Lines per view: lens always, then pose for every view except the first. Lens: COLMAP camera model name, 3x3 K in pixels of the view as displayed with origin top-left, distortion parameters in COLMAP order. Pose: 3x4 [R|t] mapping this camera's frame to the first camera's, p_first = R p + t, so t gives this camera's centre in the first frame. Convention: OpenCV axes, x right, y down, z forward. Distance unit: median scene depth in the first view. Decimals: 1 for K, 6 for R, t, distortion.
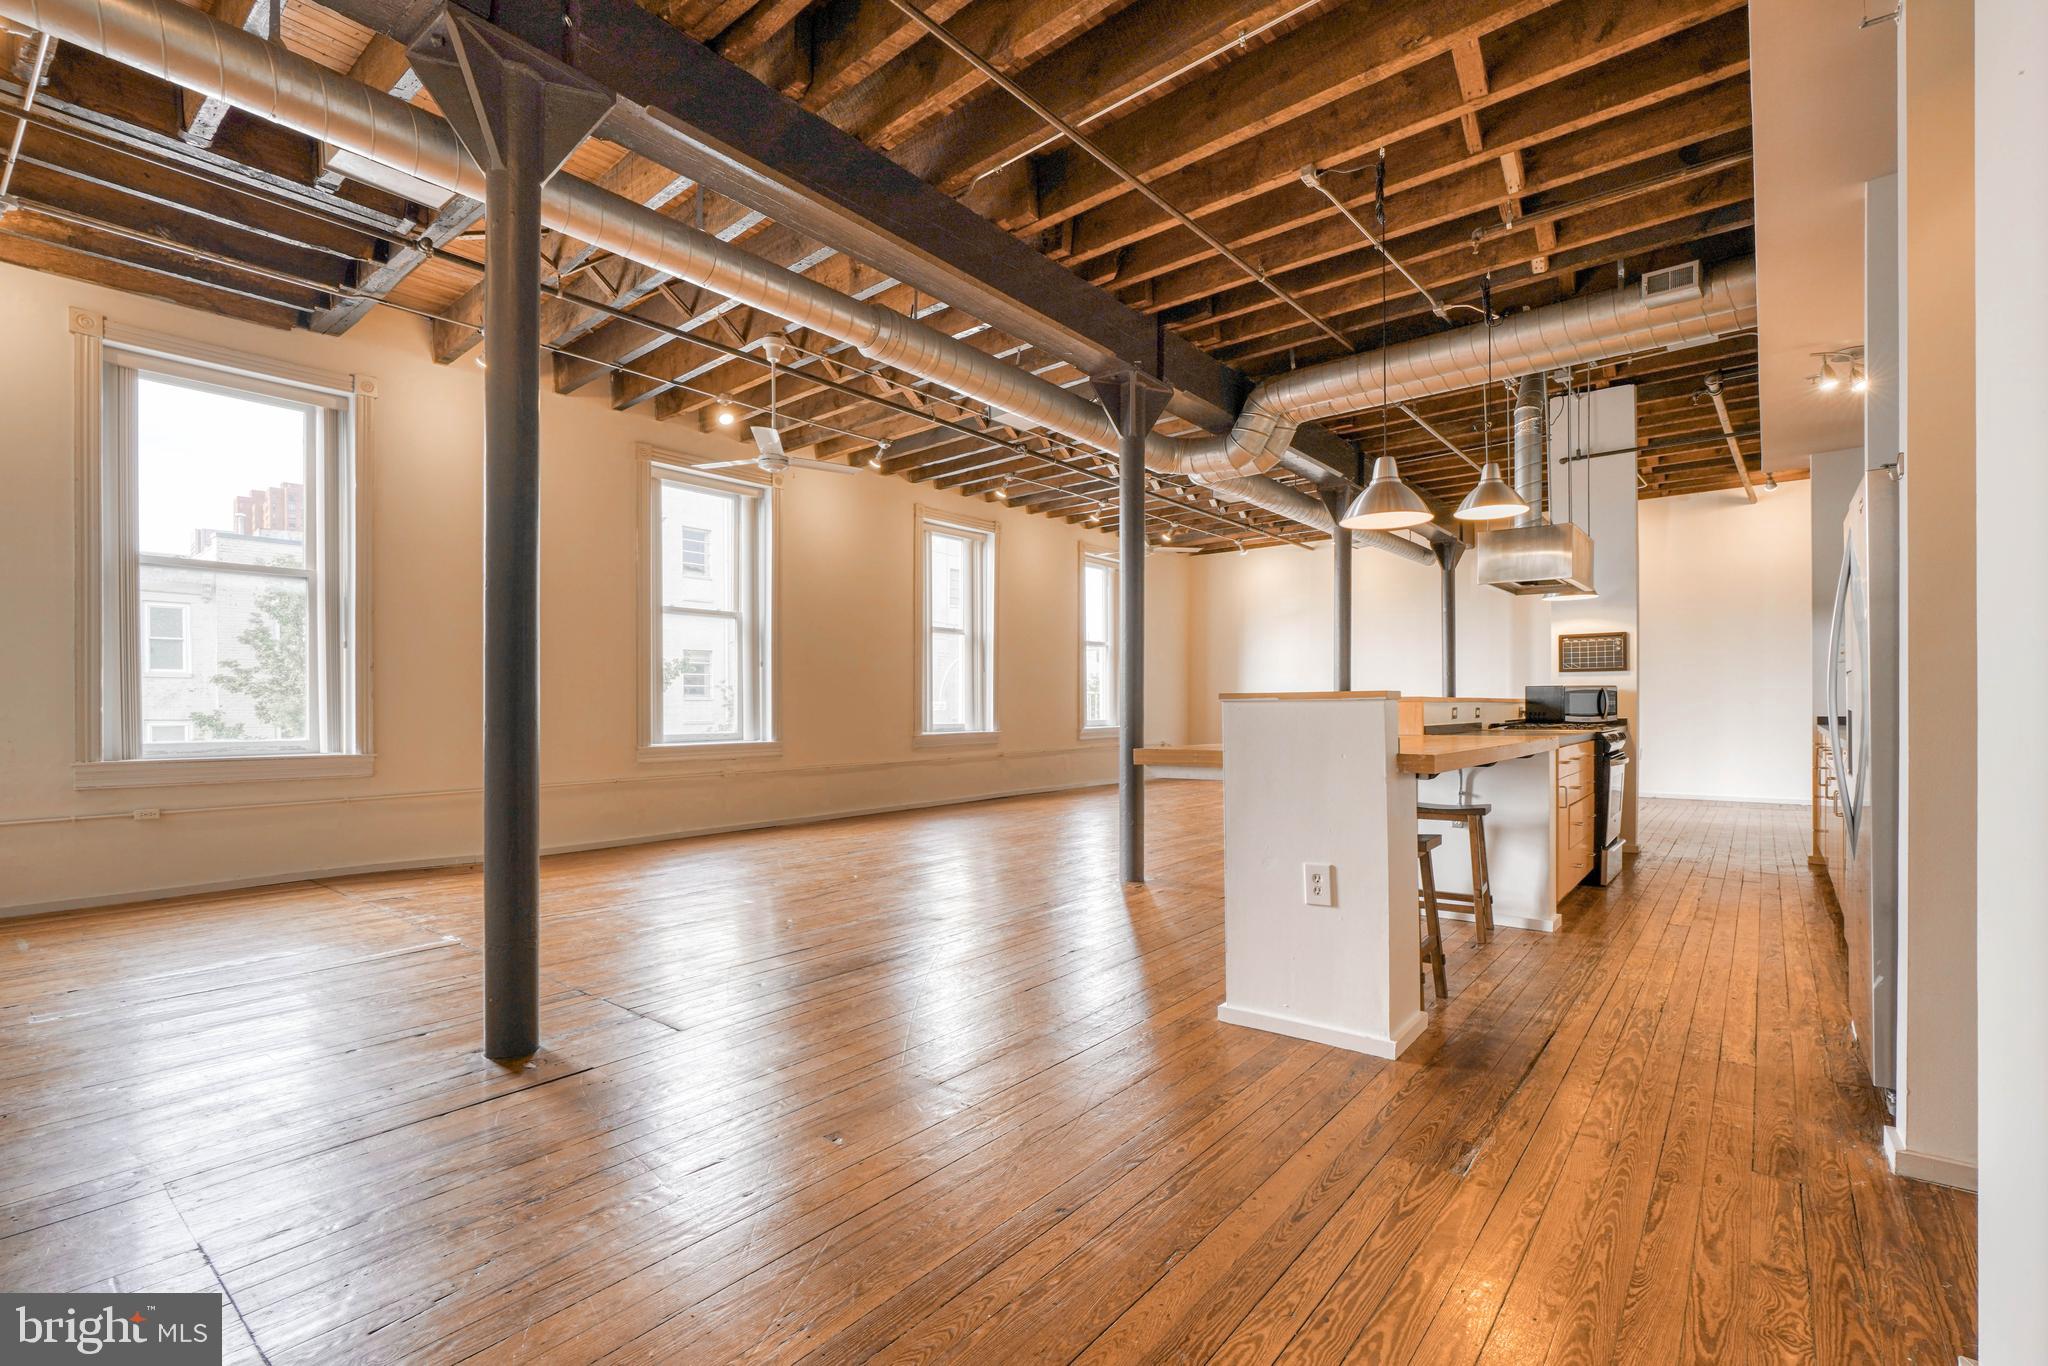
lens RADIAL K [[920.2, 0, 1019.4], [0, 920.2, 710.8], [0, 0, 1]] dist [-0.009696, 0.004373]
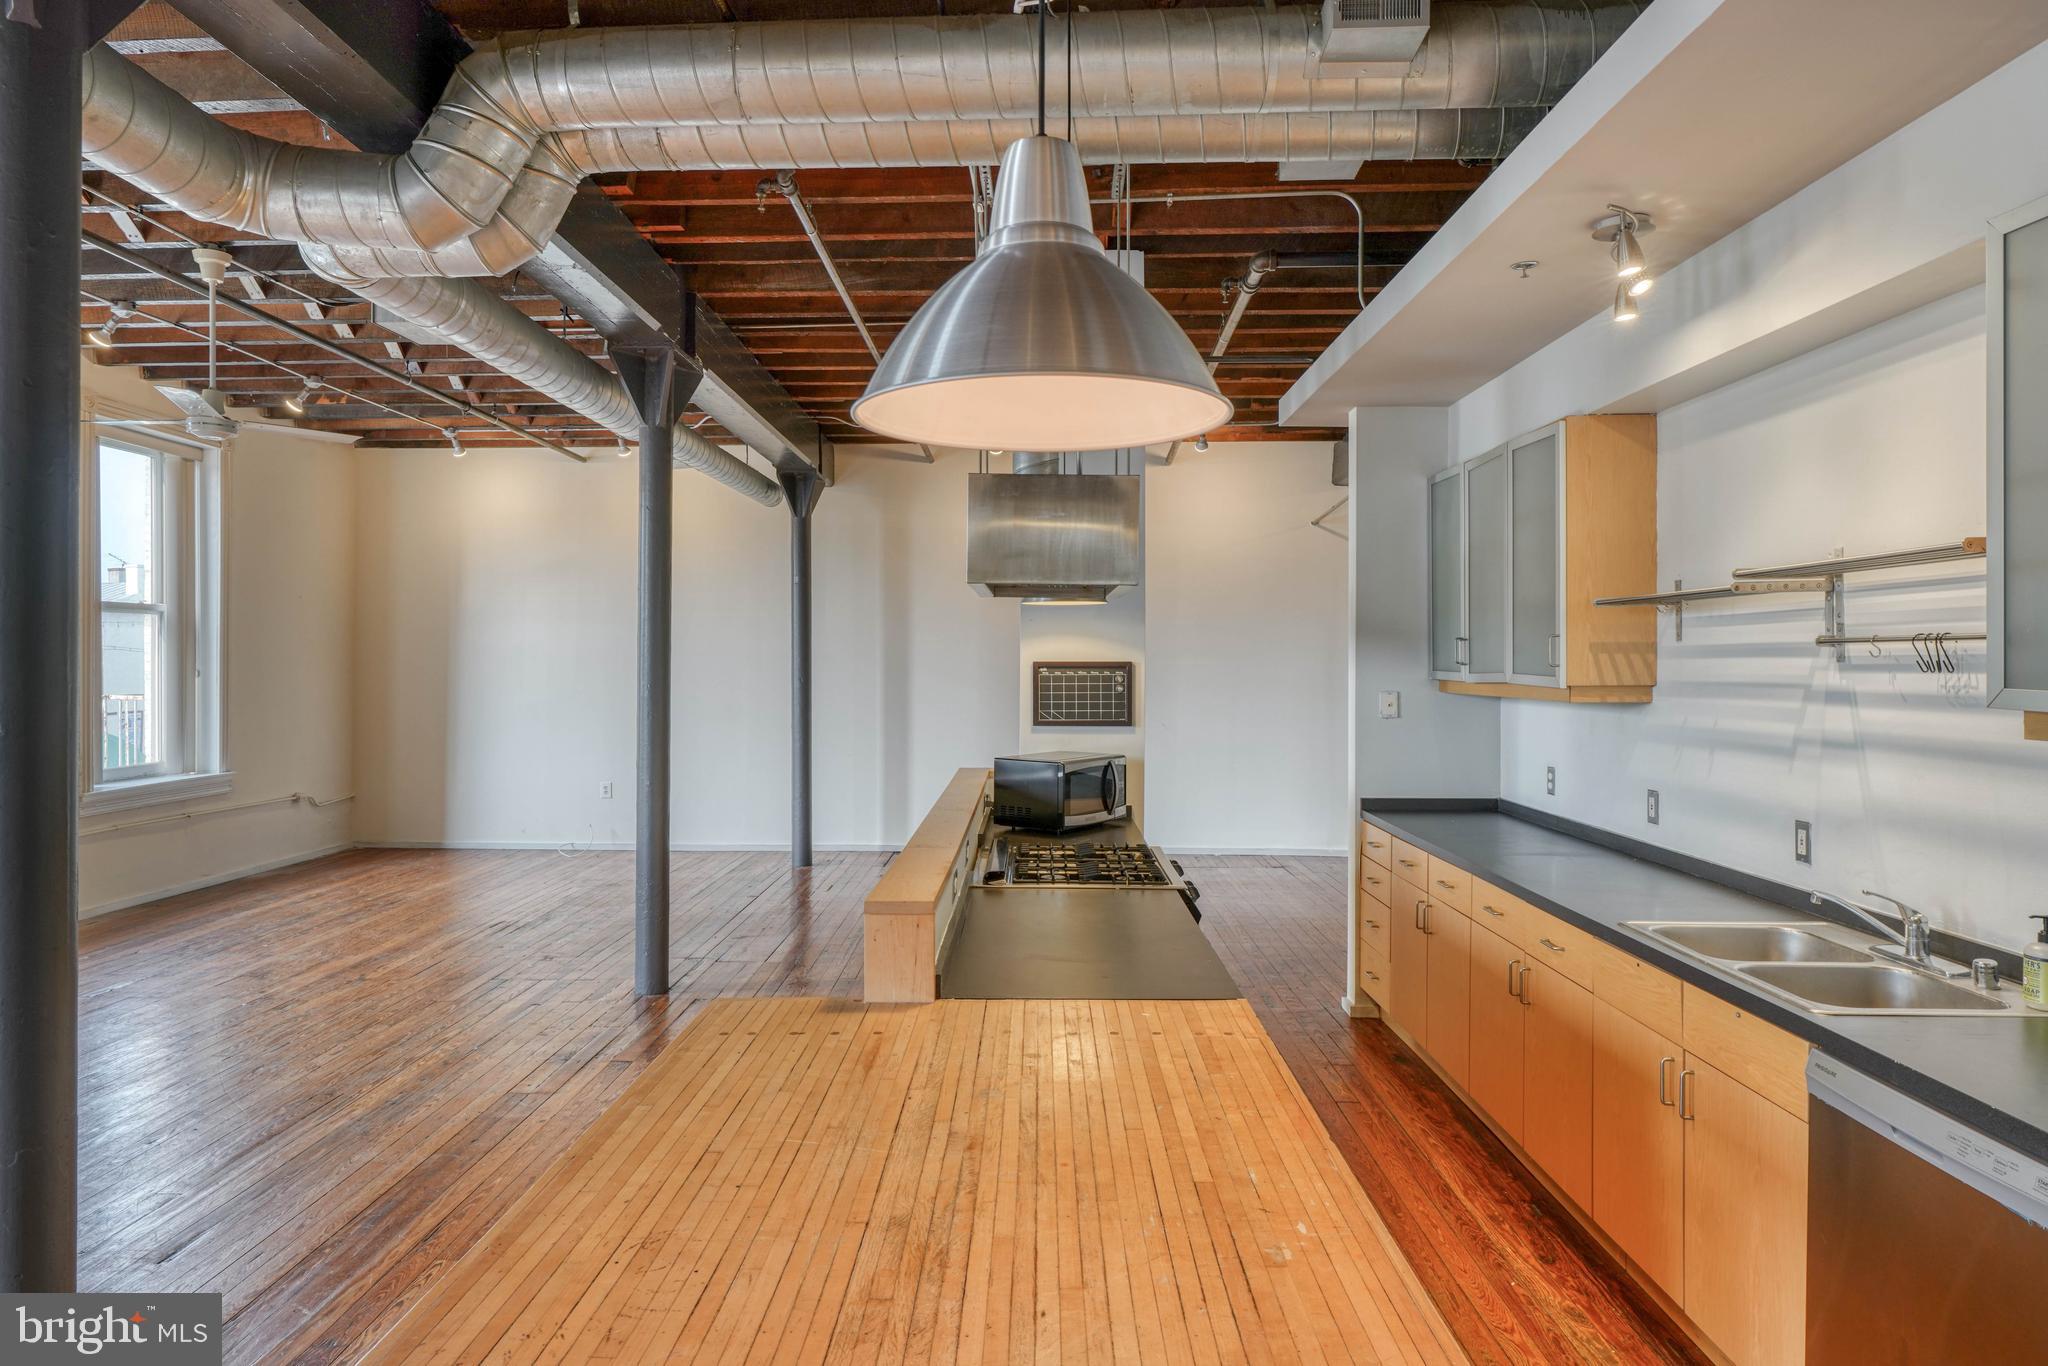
lens RADIAL K [[1212.8, 0, 1021.3], [0, 1212.8, 673.0], [0, 0, 1]] dist [-0.007813, 0.004389]
pose [[0.785684, 0.002058, 0.618625, 0.114138], [-0.002738, 0.999996, 0.000150, -0.078847], [-0.618623, -0.001812, 0.785686, 0.422466]]
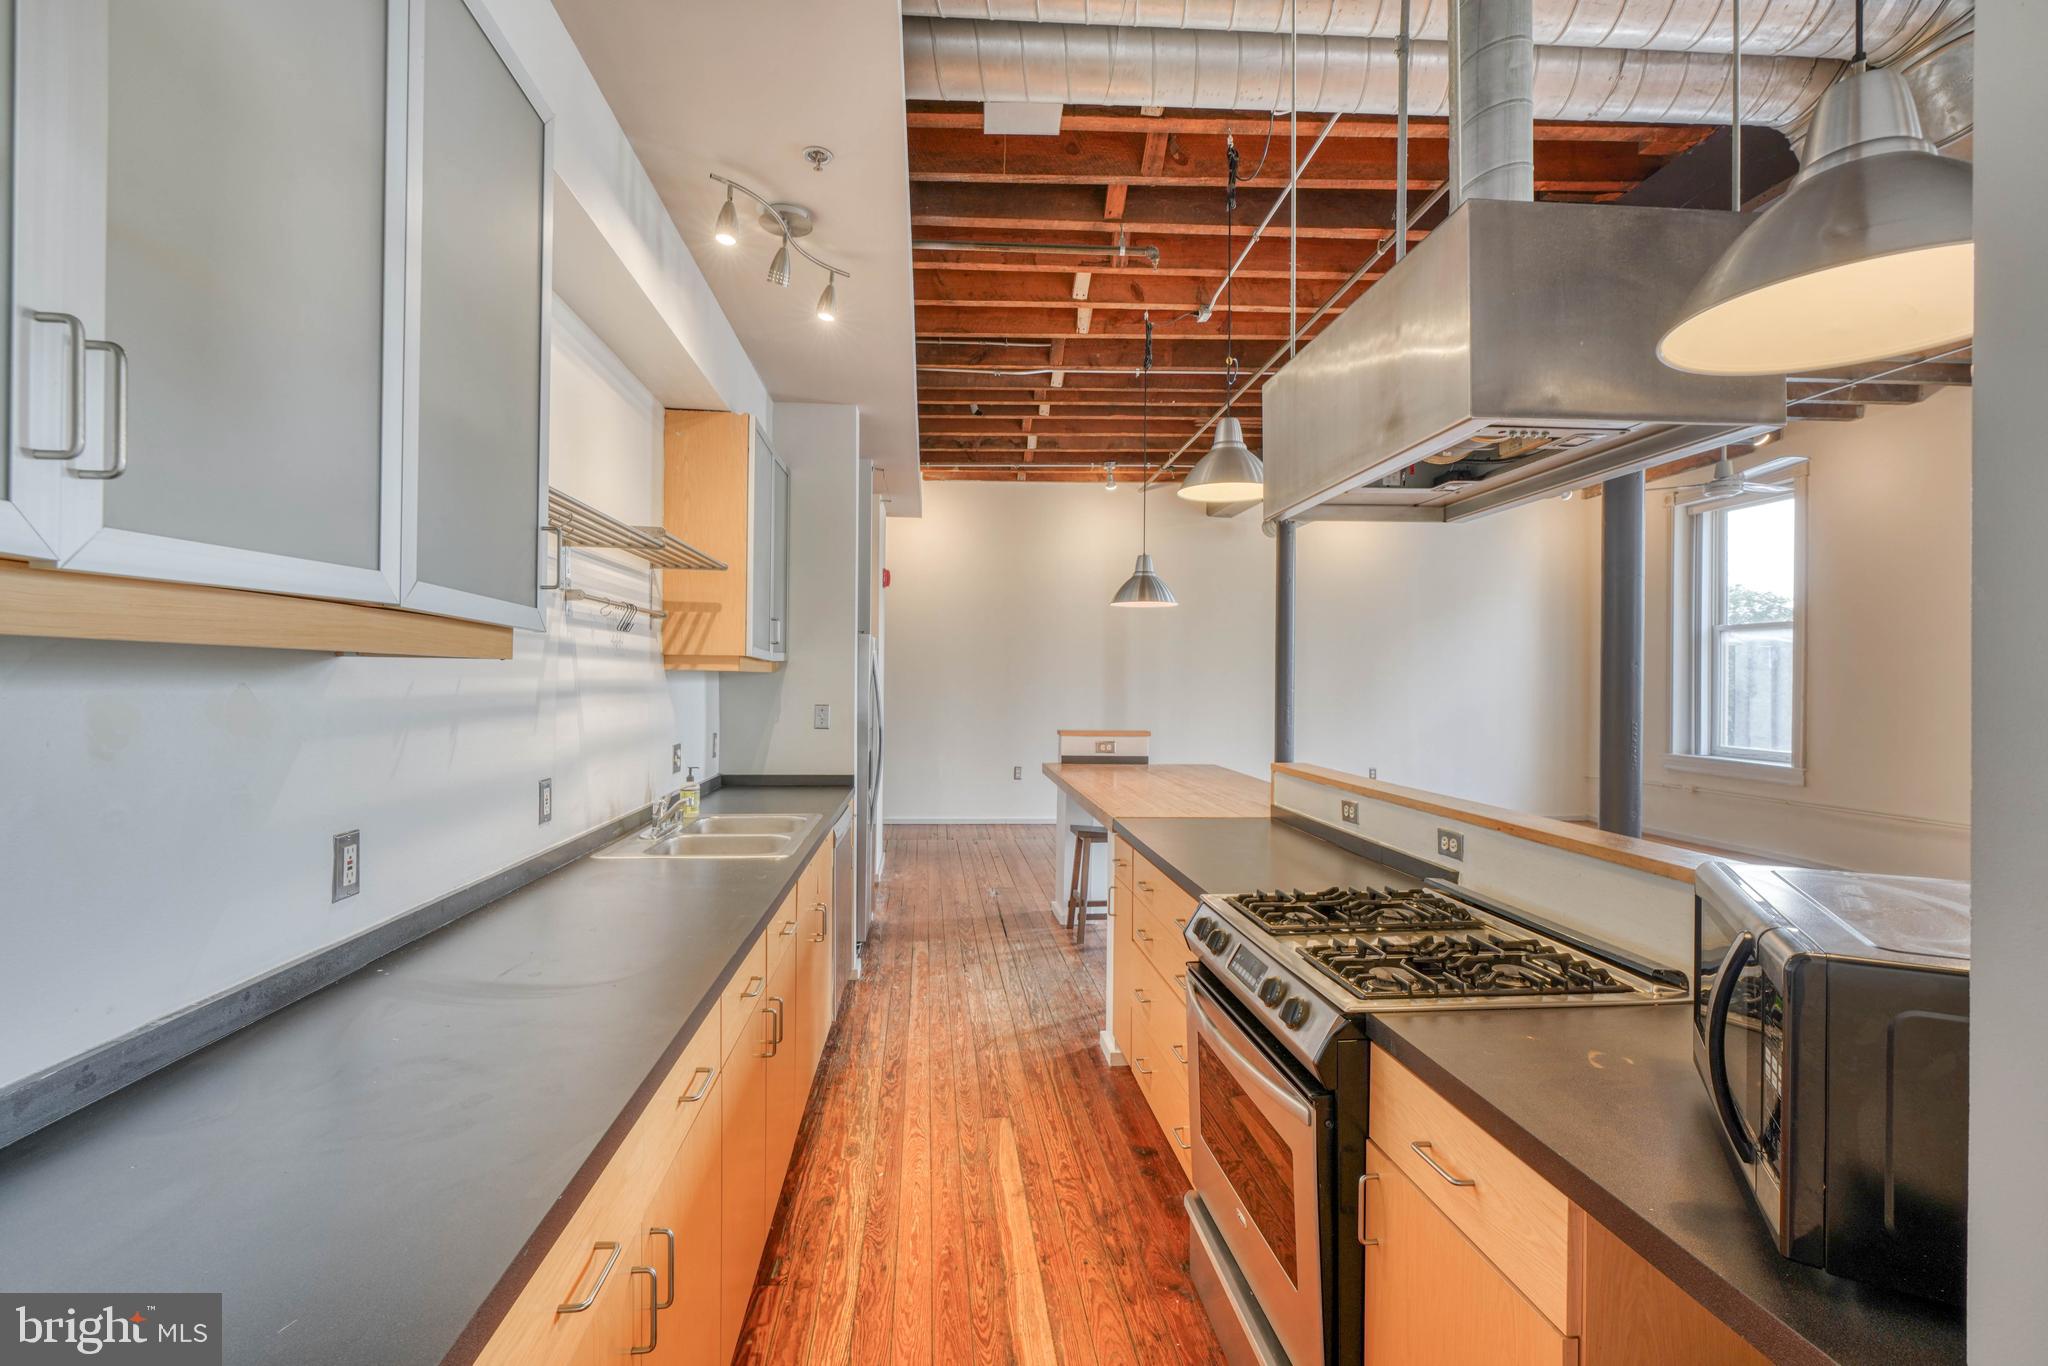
lens RADIAL K [[920.2, 0, 1019.2], [0, 920.2, 678.4], [0, 0, 1]] dist [-0.009696, 0.004373]
pose [[-0.709099, -0.002283, -0.705105, 0.793611], [-0.009336, 0.999937, 0.006151, -0.061993], [0.705047, 0.010945, -0.709076, 0.995725]]
